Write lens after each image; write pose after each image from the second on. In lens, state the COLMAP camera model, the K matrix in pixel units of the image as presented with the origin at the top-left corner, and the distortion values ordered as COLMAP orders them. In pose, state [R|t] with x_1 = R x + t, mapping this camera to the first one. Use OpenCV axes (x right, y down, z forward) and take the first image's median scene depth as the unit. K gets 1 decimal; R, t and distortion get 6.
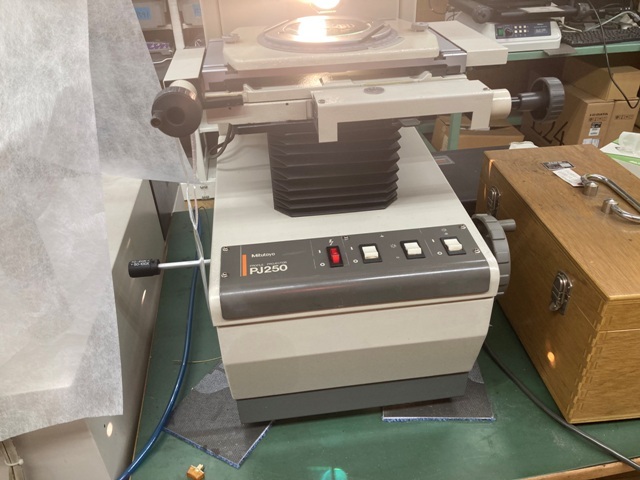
lens RADIAL K [[530.9, 0, 330.4], [0, 530.9, 231.2], [0, 0, 1]] dist [0.002652, -0.001024]
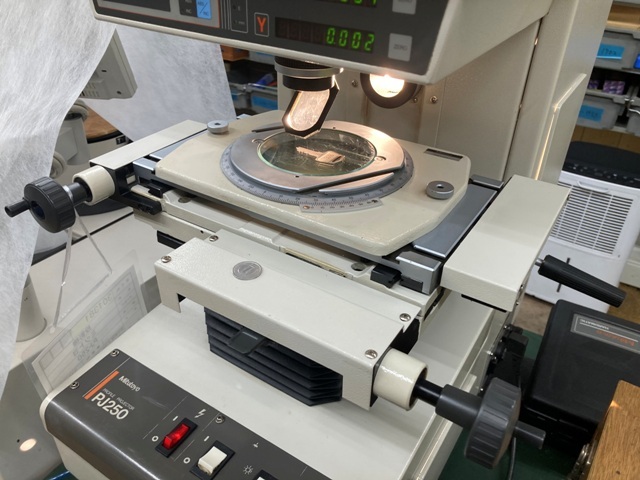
lens RADIAL K [[534.1, 0, 317.0], [0, 534.1, 231.7], [0, 0, 1]] dist [0.001824, 0.000418]
pose [[0.752918, 0.385728, -0.533225, 0.435697], [-0.383702, 0.915560, 0.120514, -0.375317], [0.534685, 0.113862, 0.837346, 0.408328]]
